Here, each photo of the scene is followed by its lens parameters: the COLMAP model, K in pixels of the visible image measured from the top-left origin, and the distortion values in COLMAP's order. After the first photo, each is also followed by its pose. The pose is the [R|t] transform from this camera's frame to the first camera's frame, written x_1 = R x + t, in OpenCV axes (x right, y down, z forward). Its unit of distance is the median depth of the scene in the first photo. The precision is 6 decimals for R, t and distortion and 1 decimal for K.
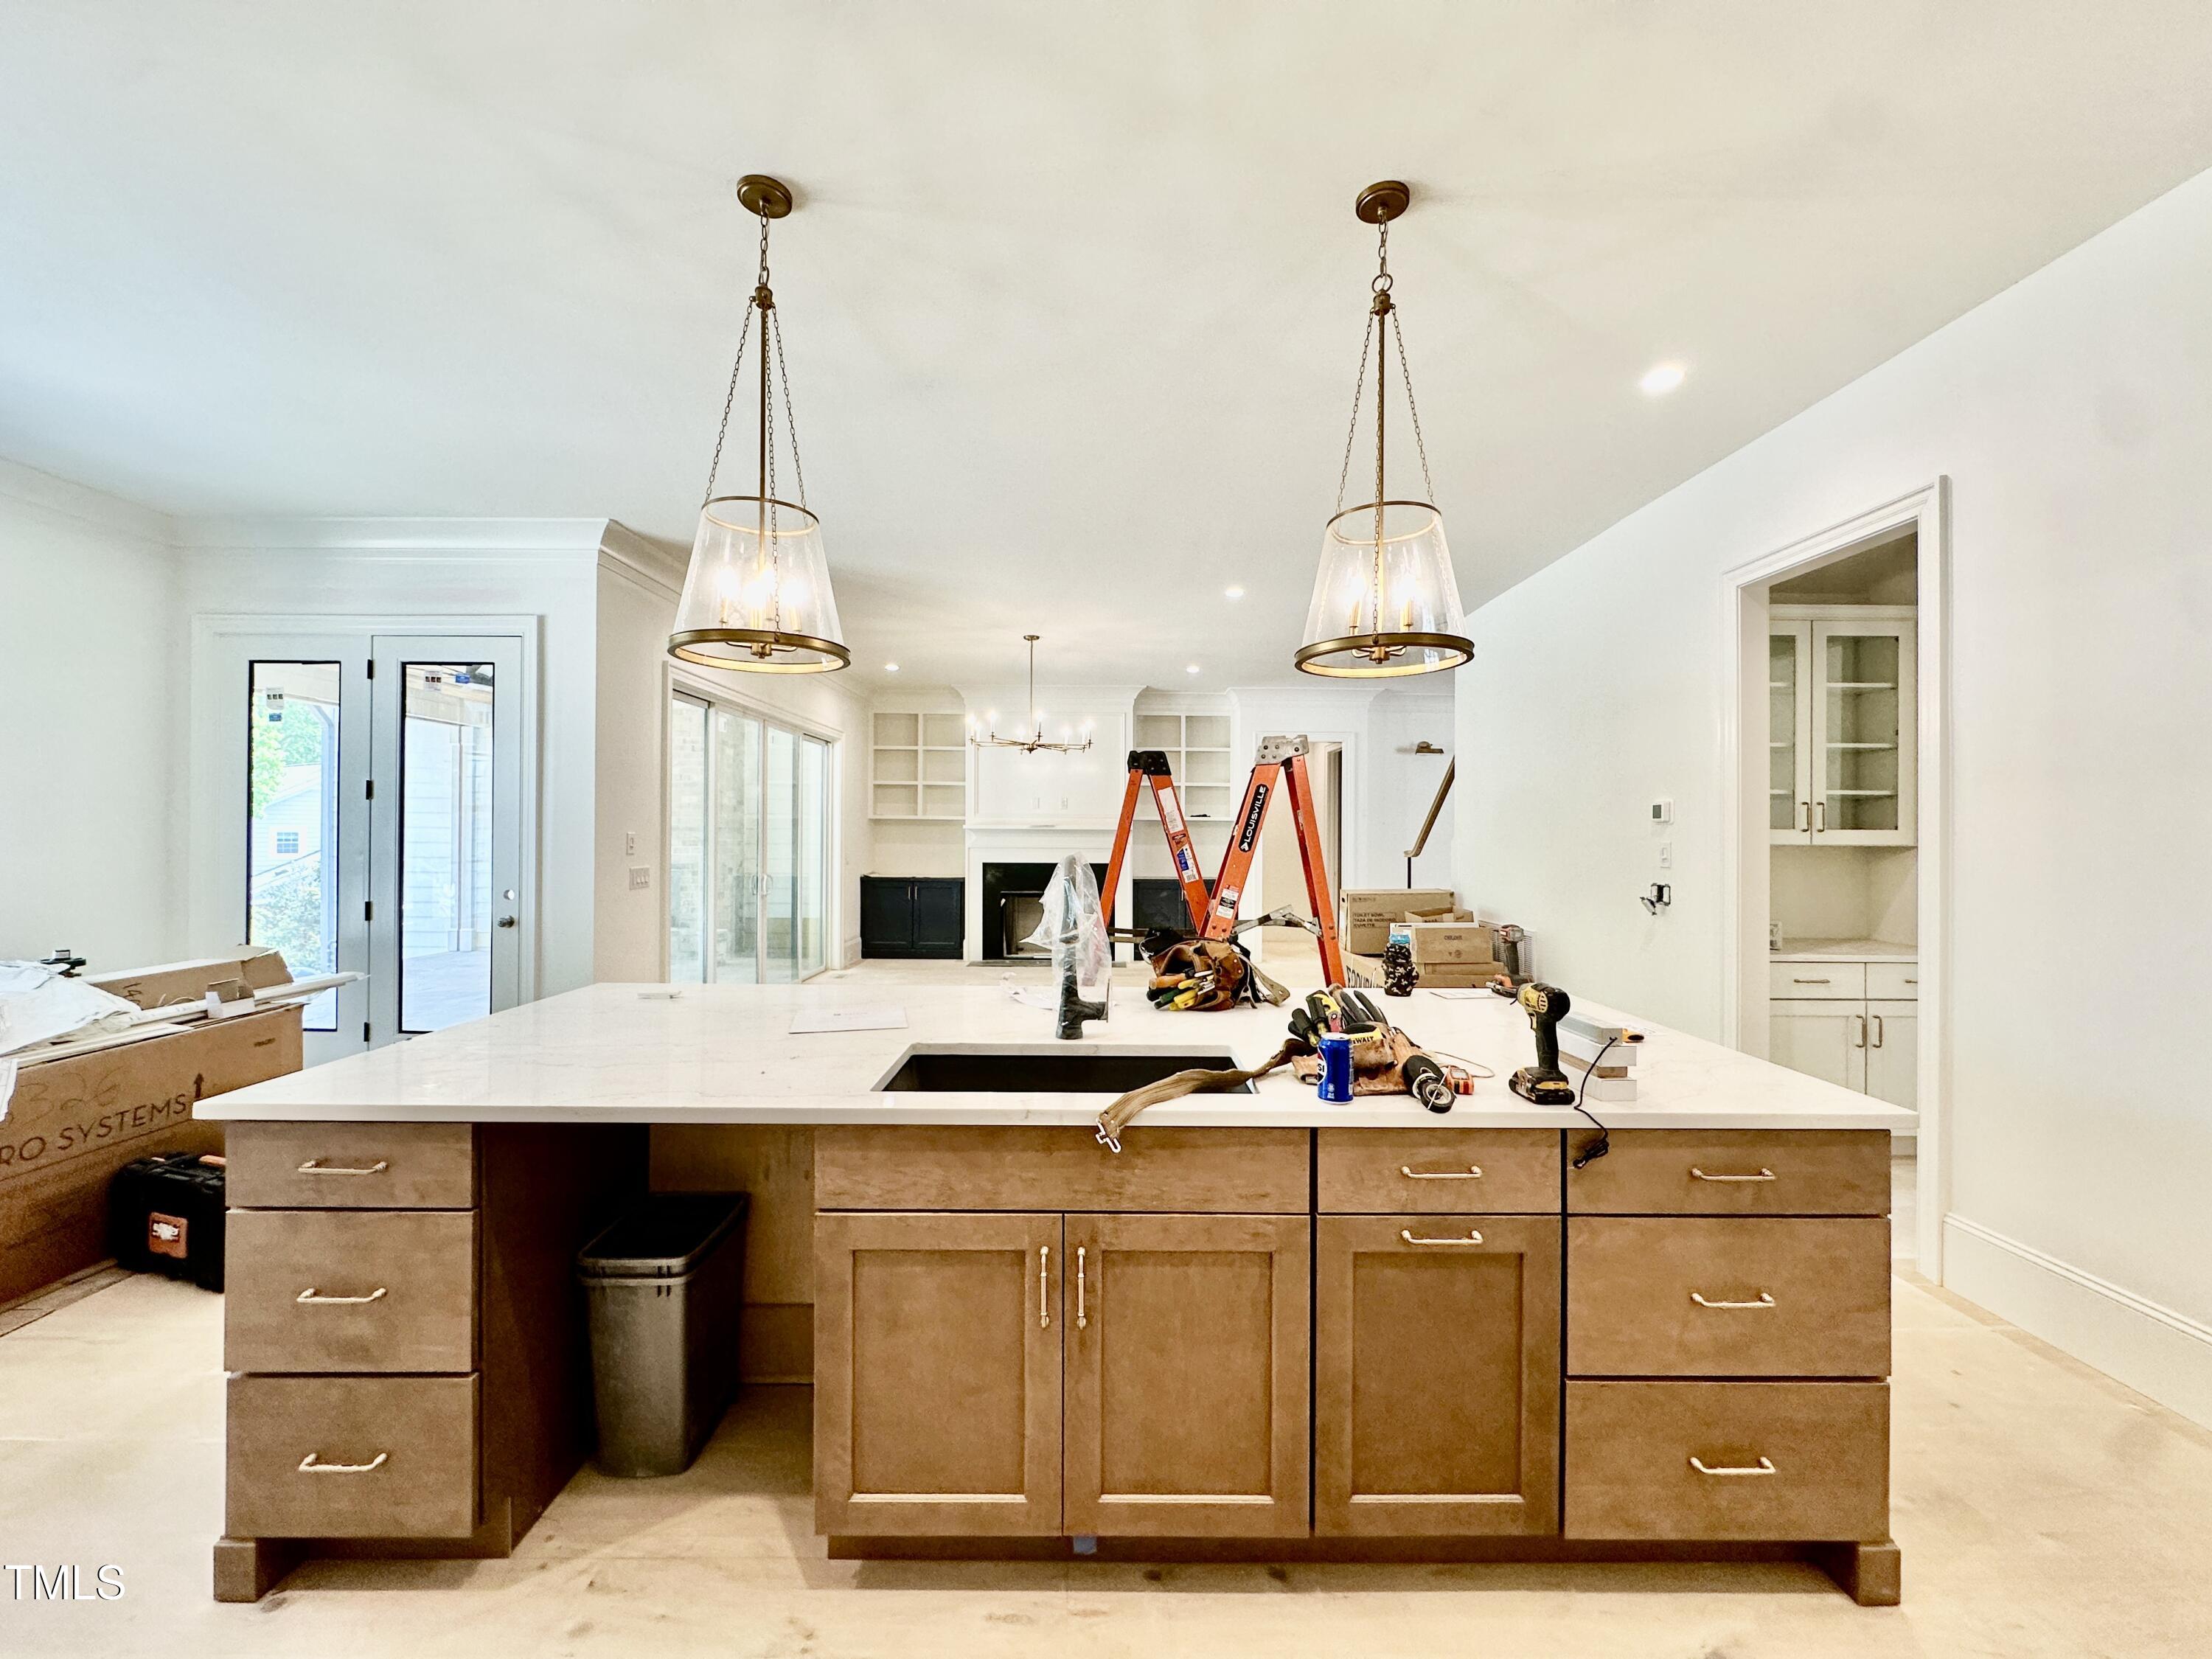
lens RADIAL K [[880.6, 0, 1106.0], [0, 880.6, 829.5], [0, 0, 1]] dist [-0.001995, -0.000324]
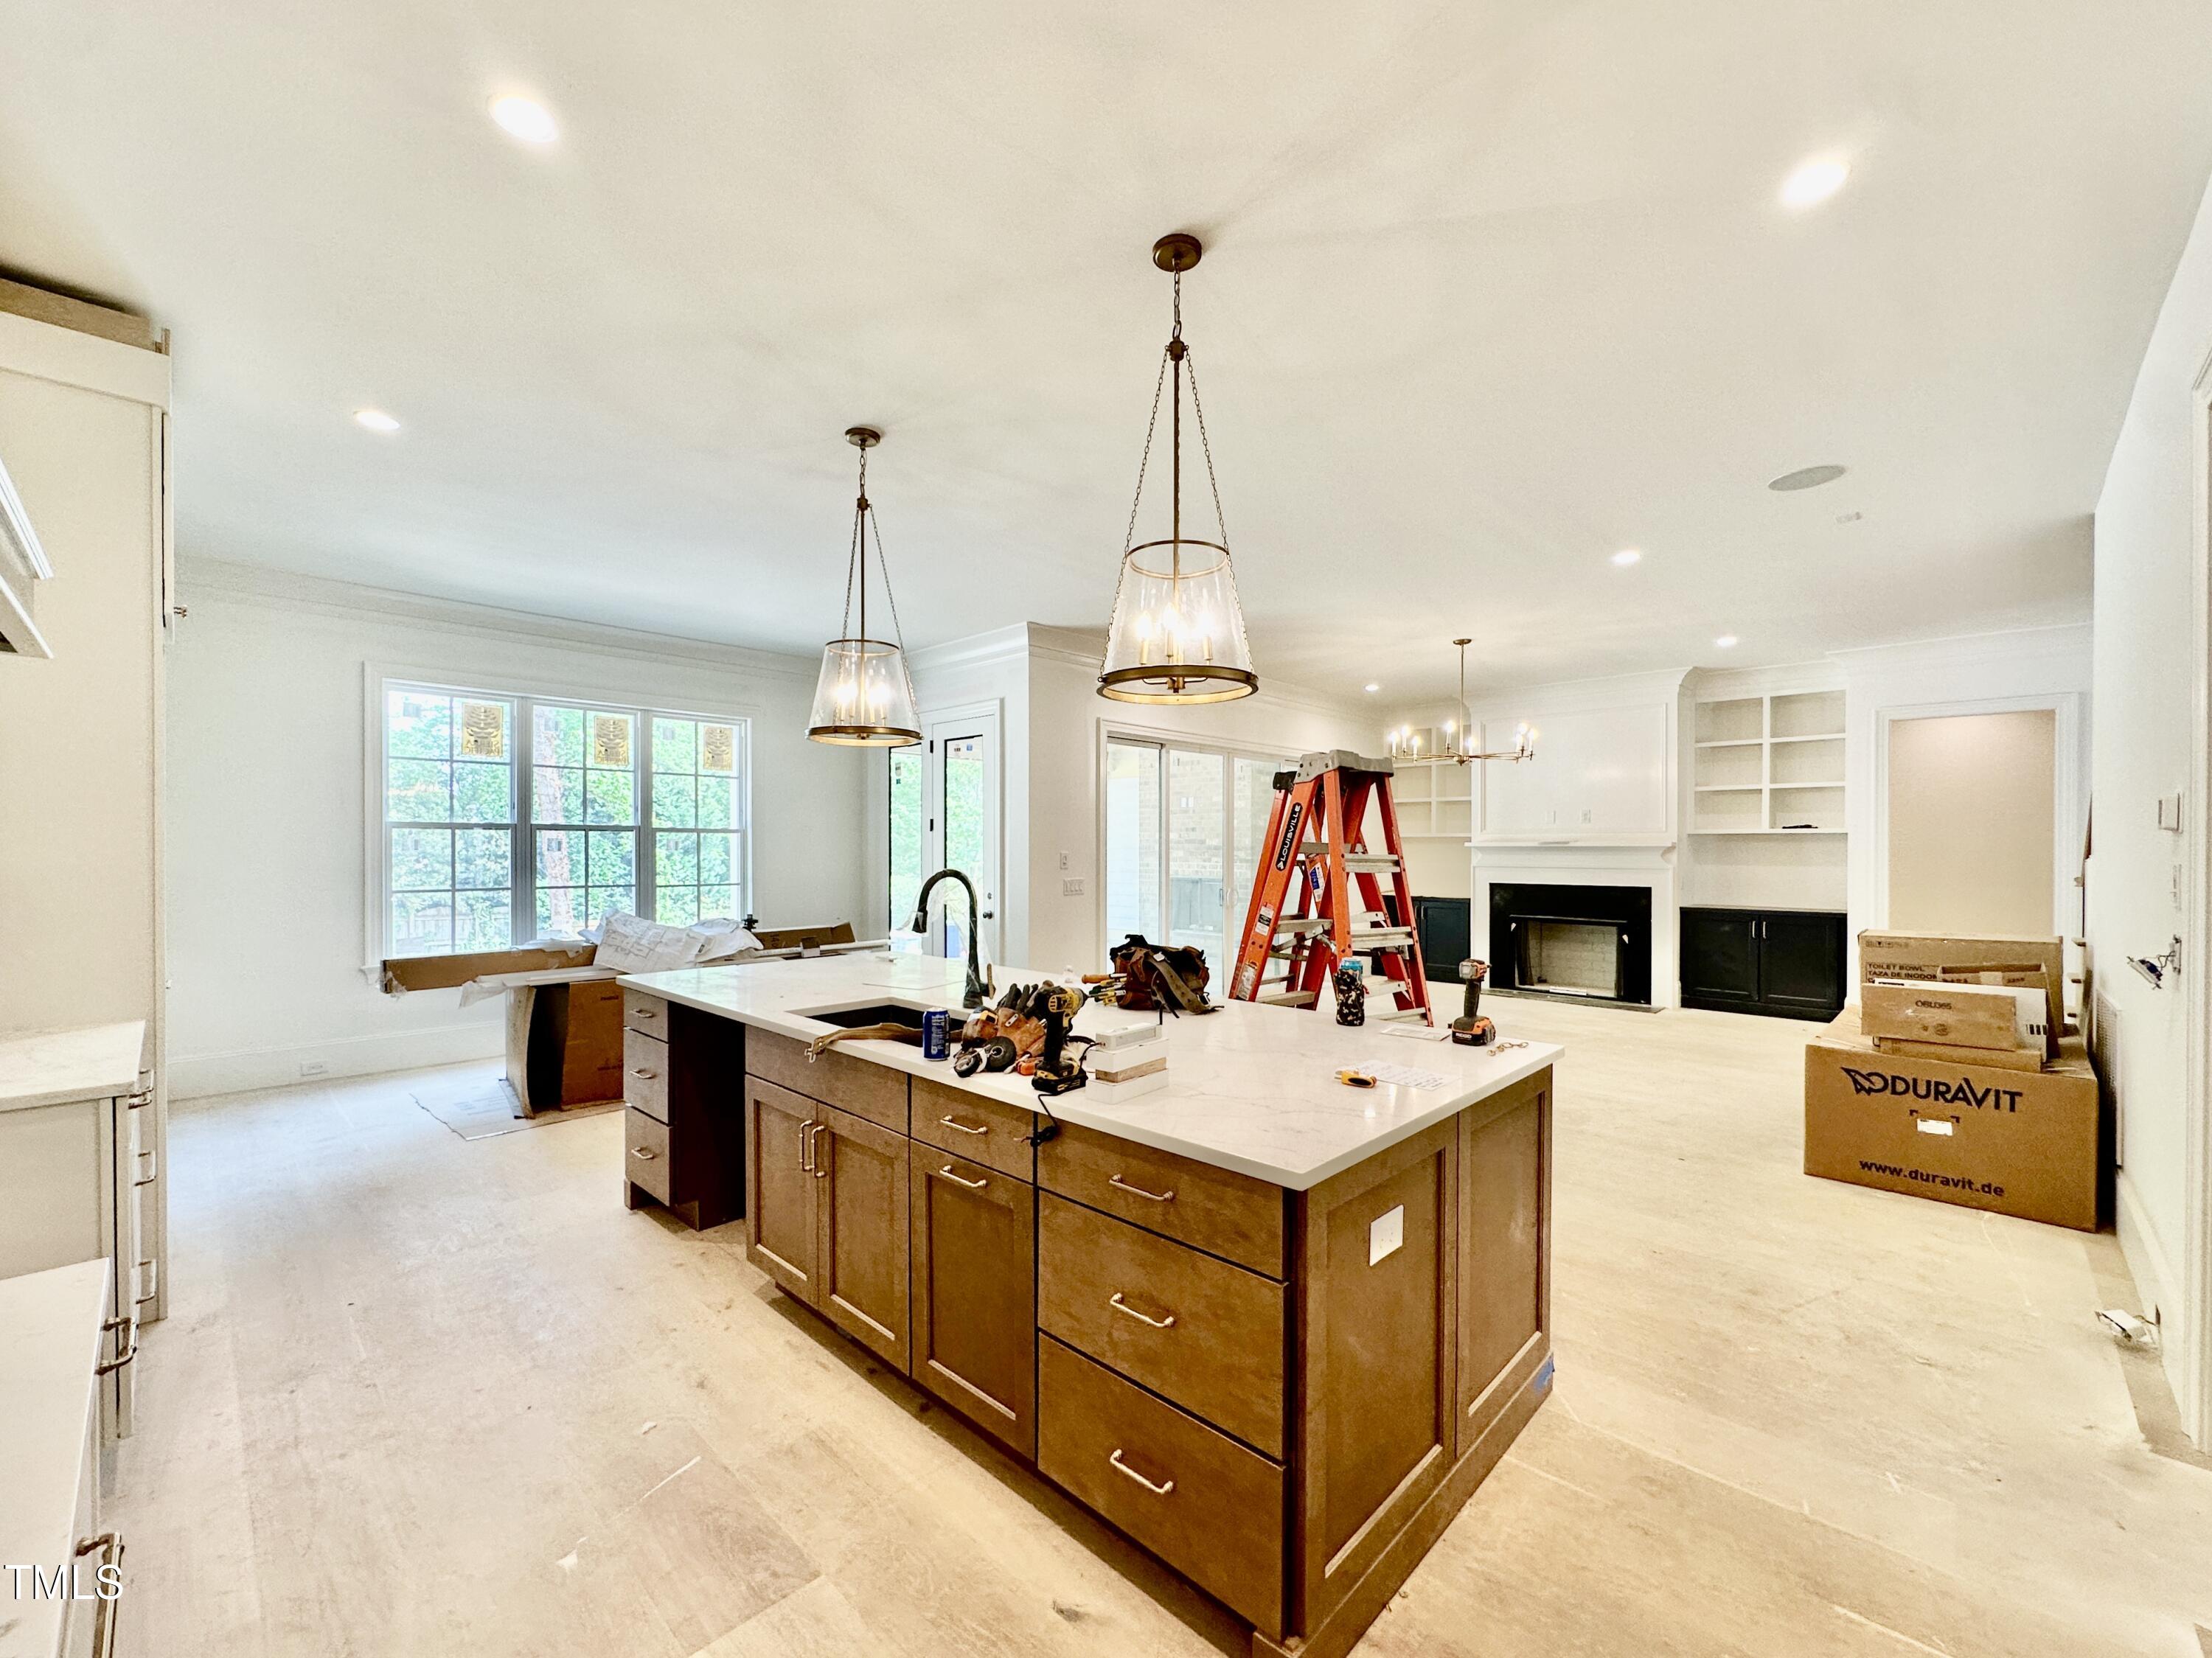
lens RADIAL K [[897.8, 0, 1104.5], [0, 897.8, 860.0], [0, 0, 1]] dist [-0.002036, -0.000139]
pose [[0.722509, 0.003654, -0.691352, 0.470369], [0.005972, 0.999916, 0.011527, 0.000145], [0.691336, -0.012457, 0.722426, 0.075088]]
